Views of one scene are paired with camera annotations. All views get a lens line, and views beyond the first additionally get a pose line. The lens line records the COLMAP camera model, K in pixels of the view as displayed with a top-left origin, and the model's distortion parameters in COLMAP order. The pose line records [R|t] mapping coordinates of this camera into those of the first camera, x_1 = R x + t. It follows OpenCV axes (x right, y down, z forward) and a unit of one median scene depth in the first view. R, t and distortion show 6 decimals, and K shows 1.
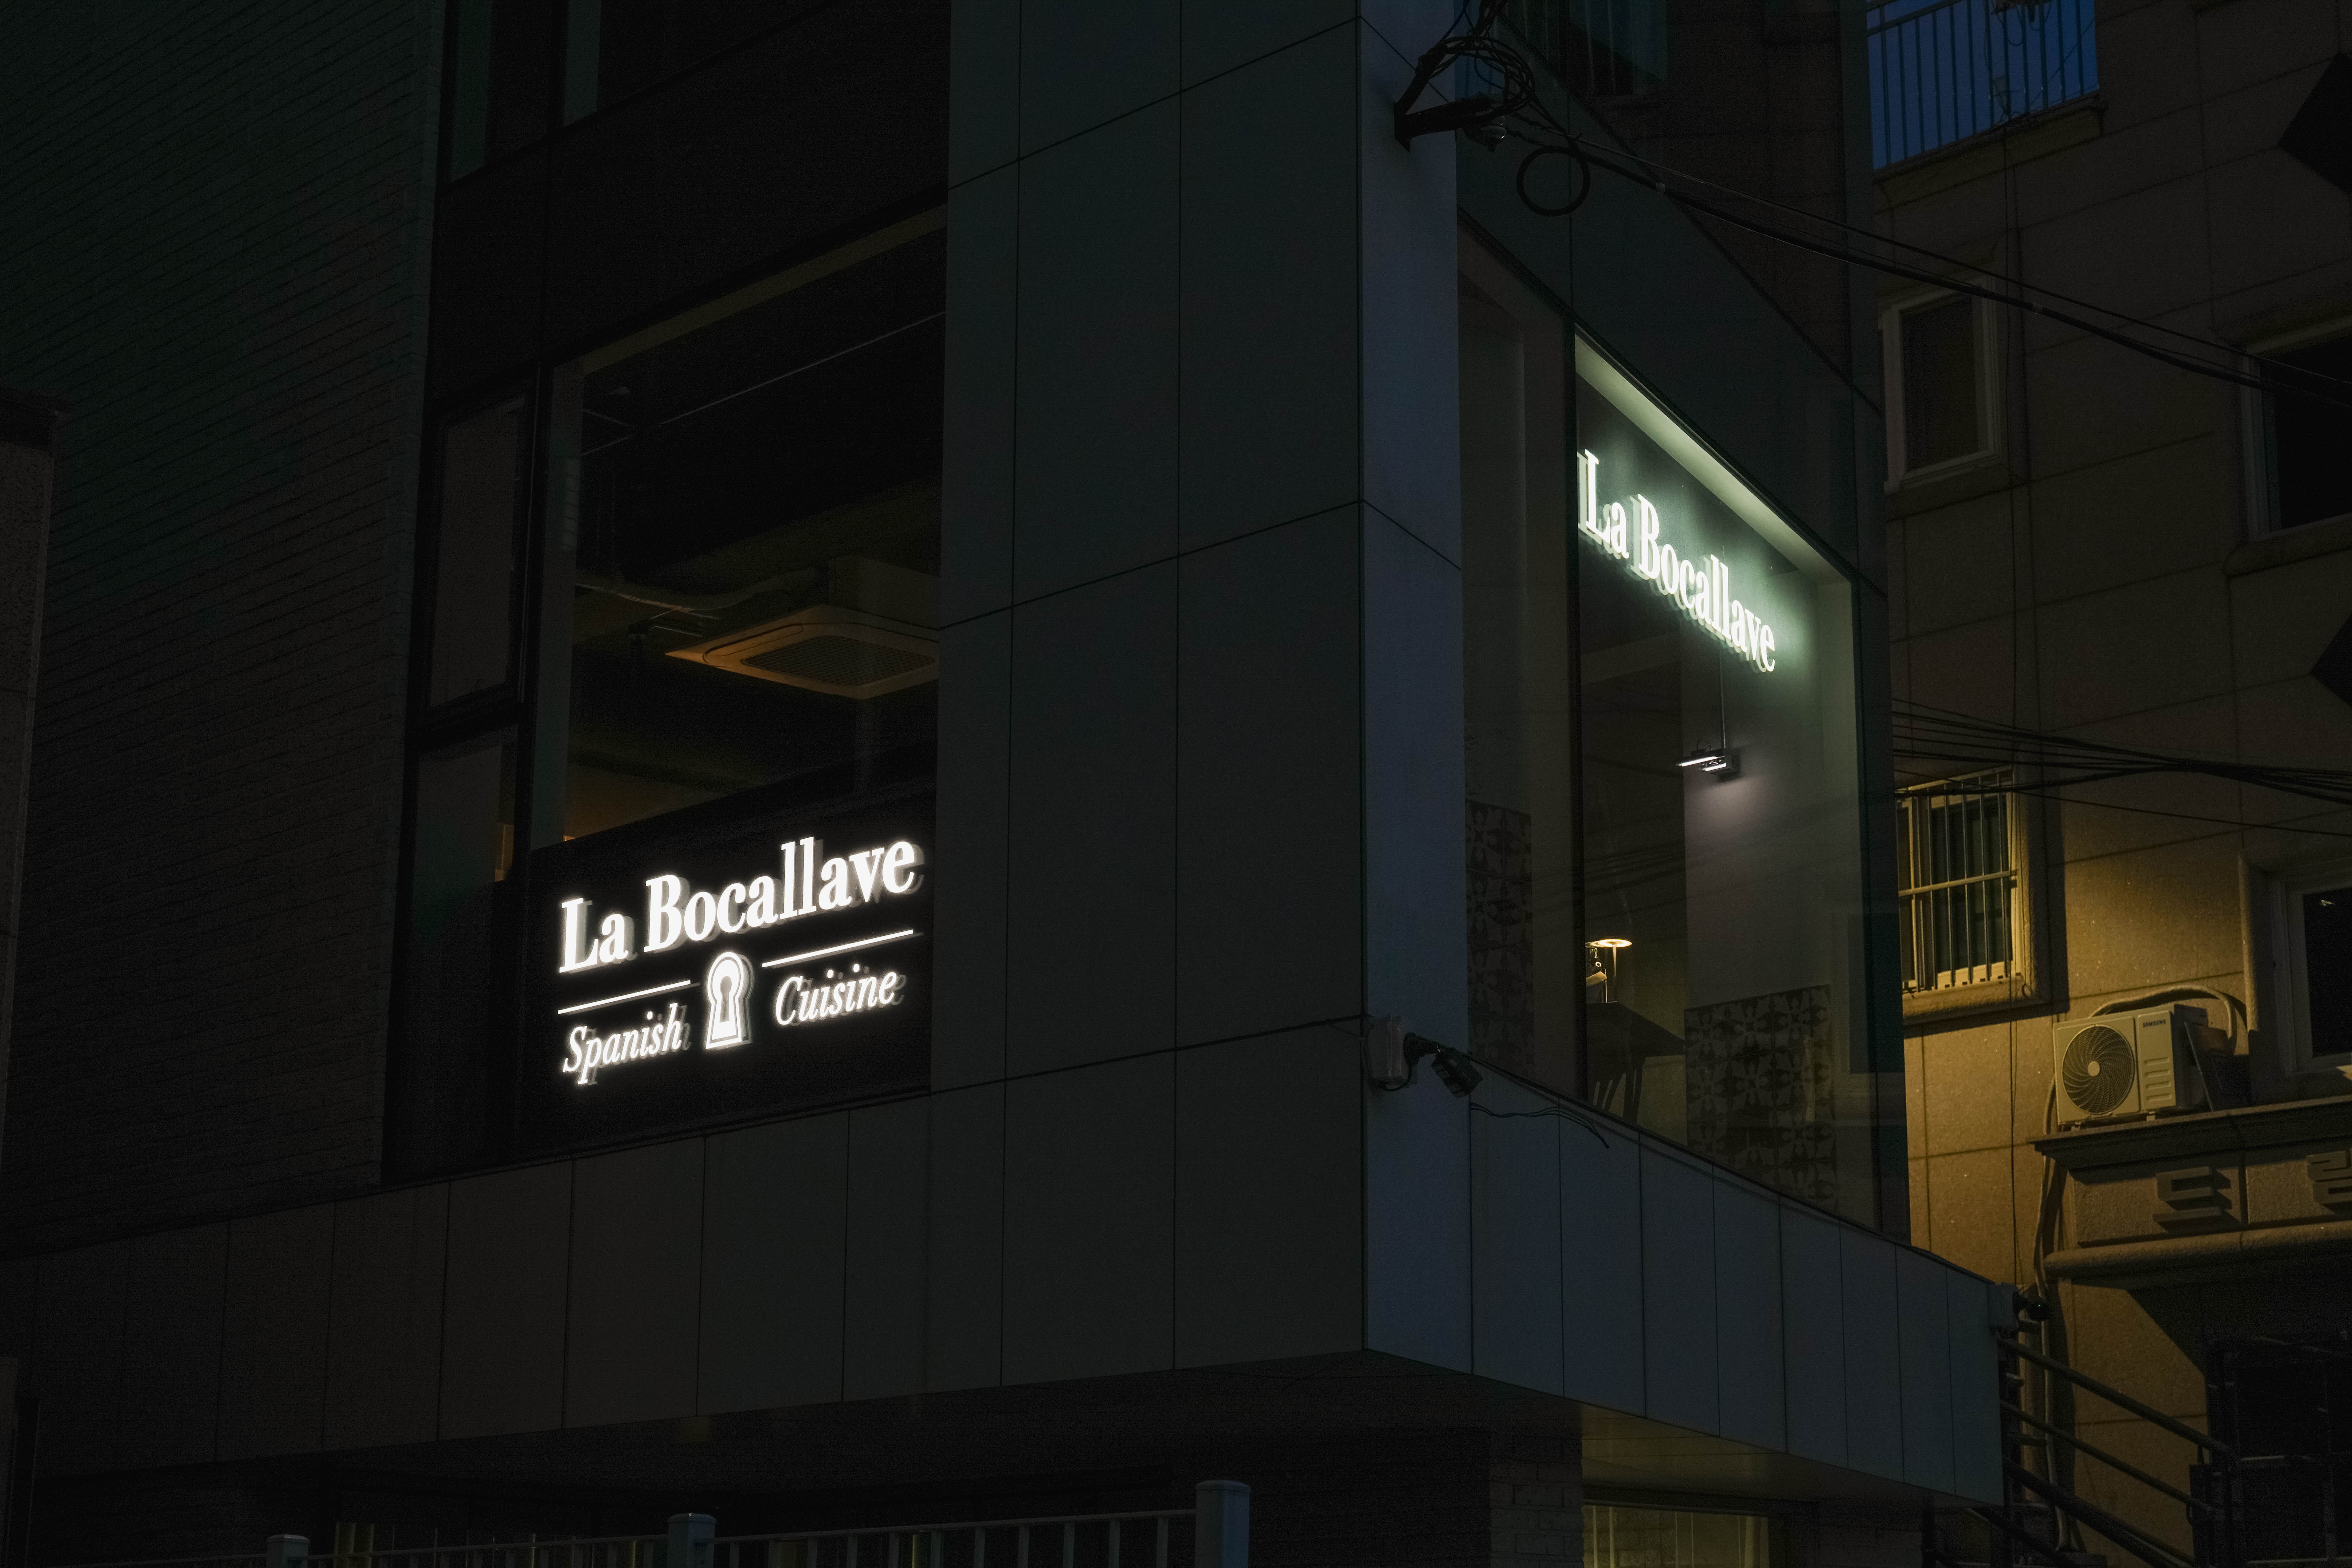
lens RADIAL K [[4161.7, 0, 1175.9], [0, 4161.7, 784.9], [0, 0, 1]] dist [0.024011, 0.000000]
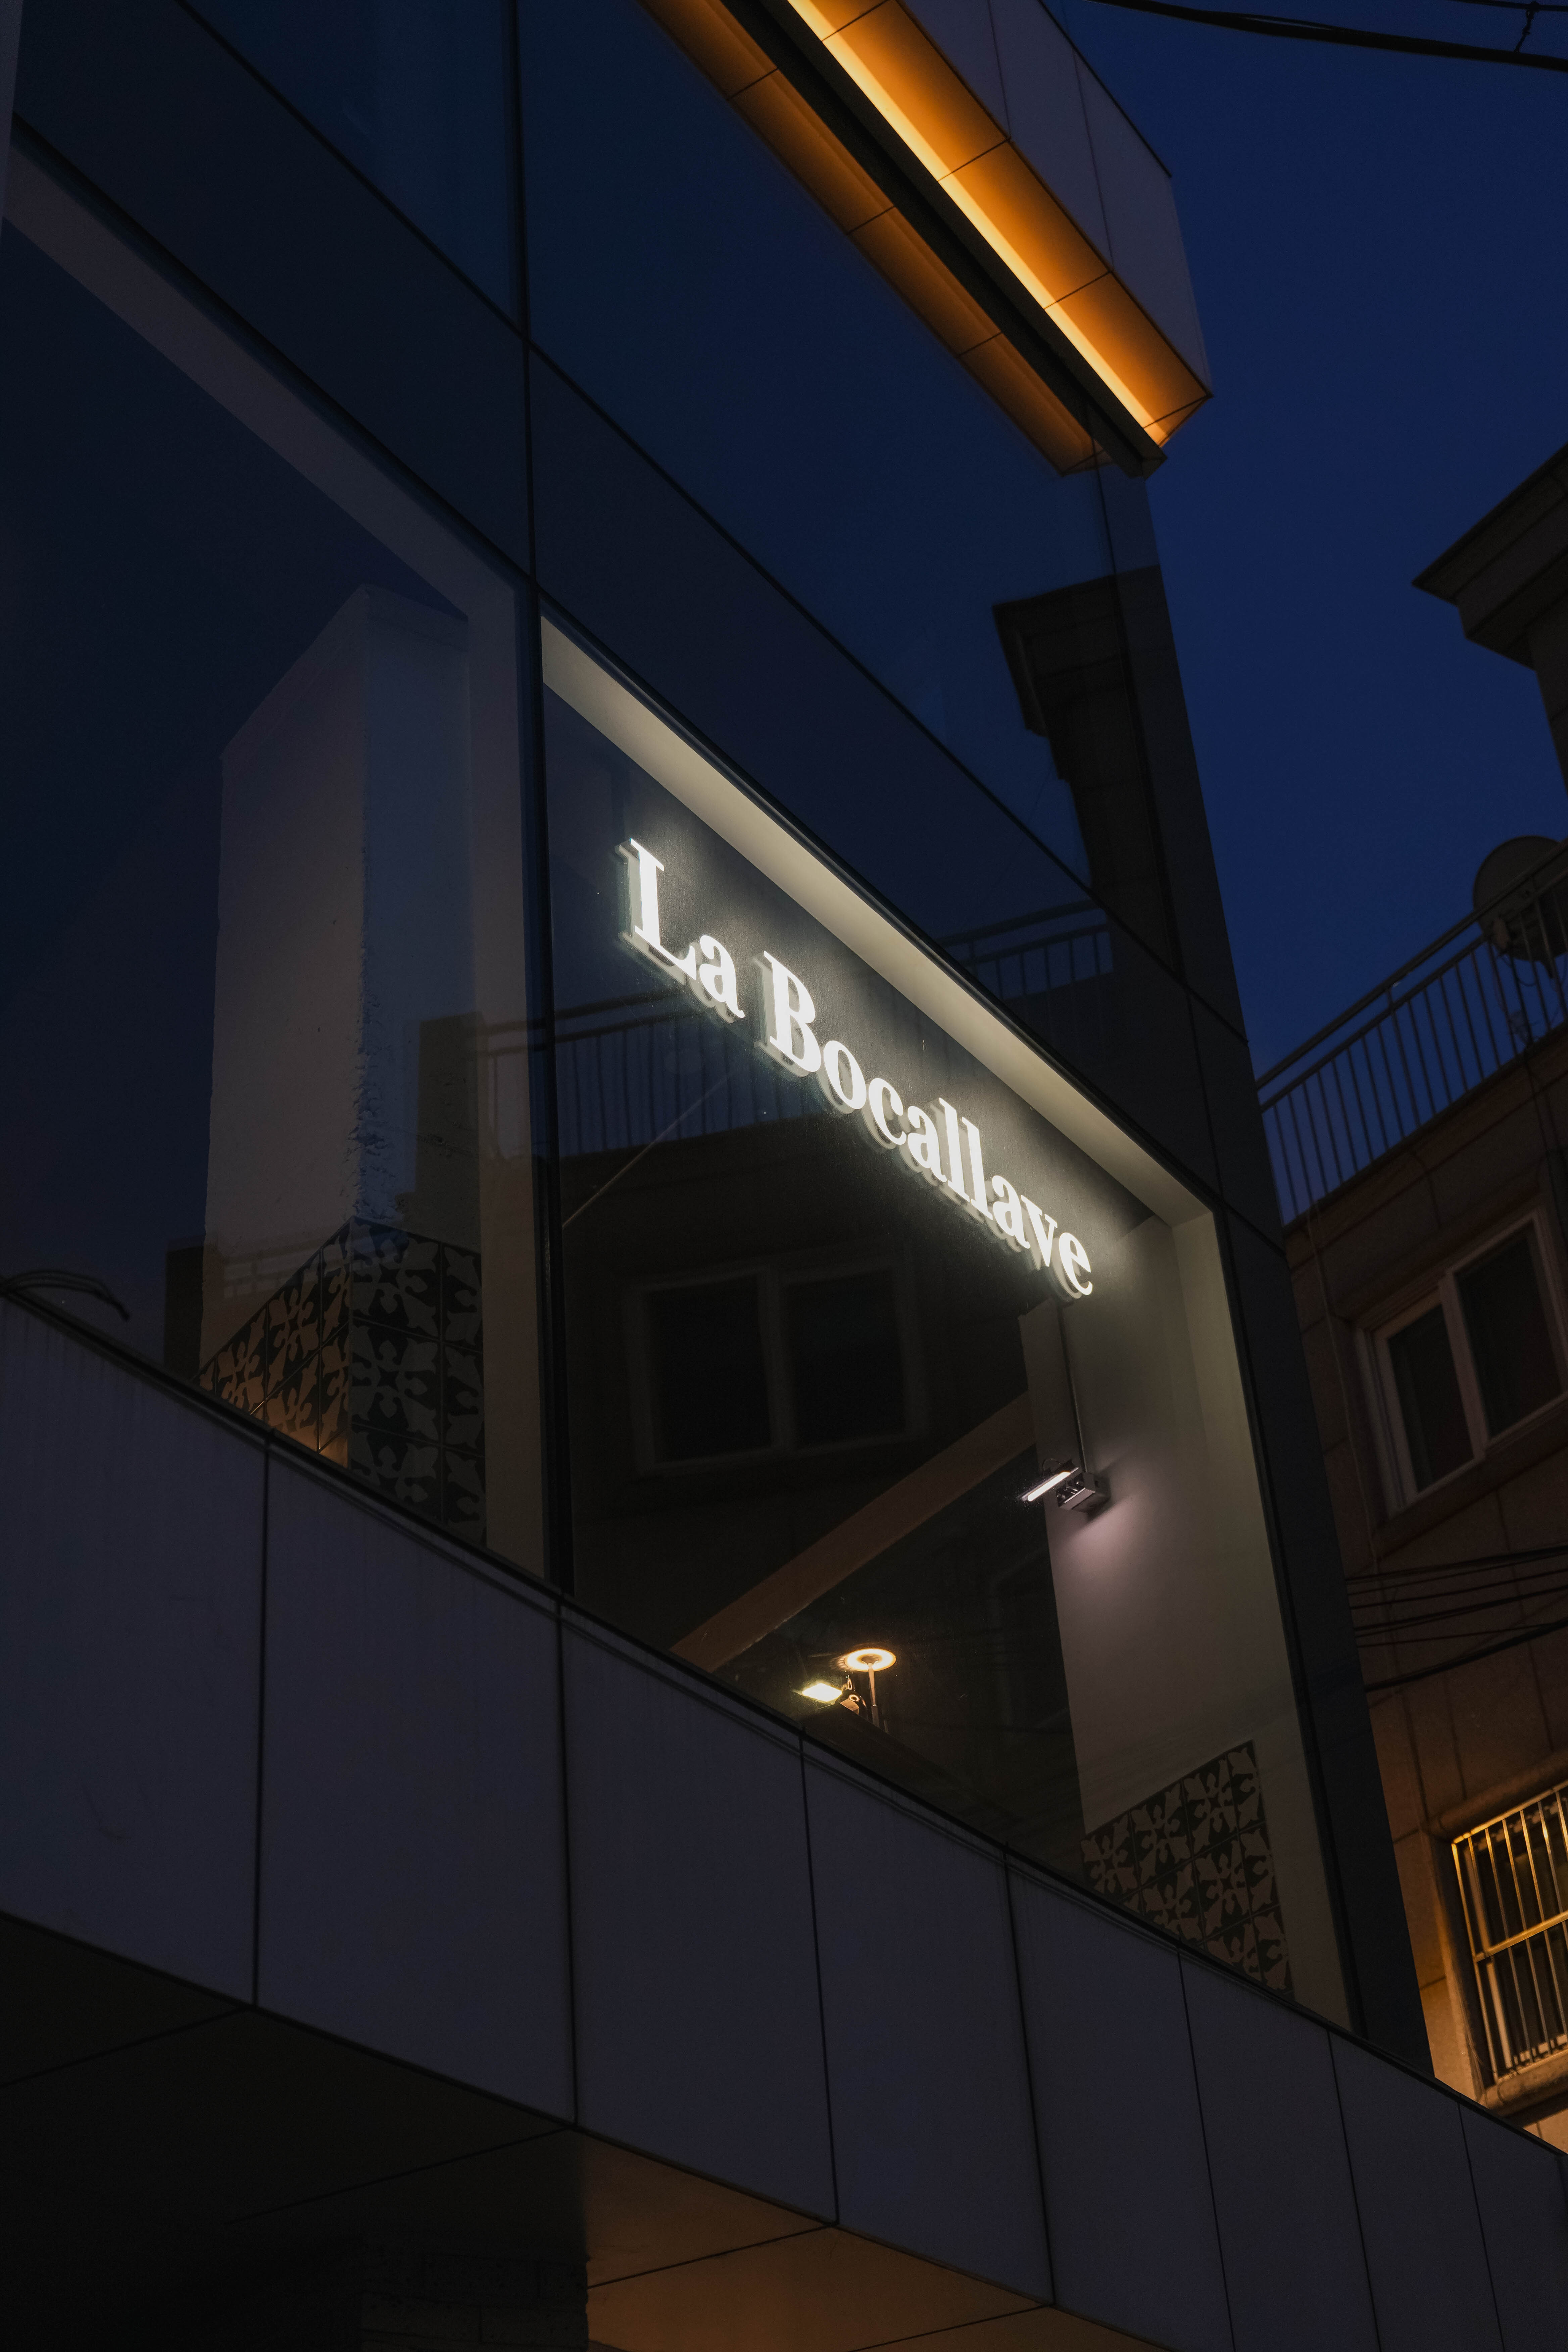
lens RADIAL K [[3274.6, 0, 783.0], [0, 3274.6, 1174.8], [0, 0, 1]] dist [0.003154, 0.000000]
pose [[0.984465, -0.148670, -0.093415, 0.144711], [0.106675, 0.929018, -0.354325, 0.142637], [0.139462, 0.338855, 0.930445, 0.460494]]
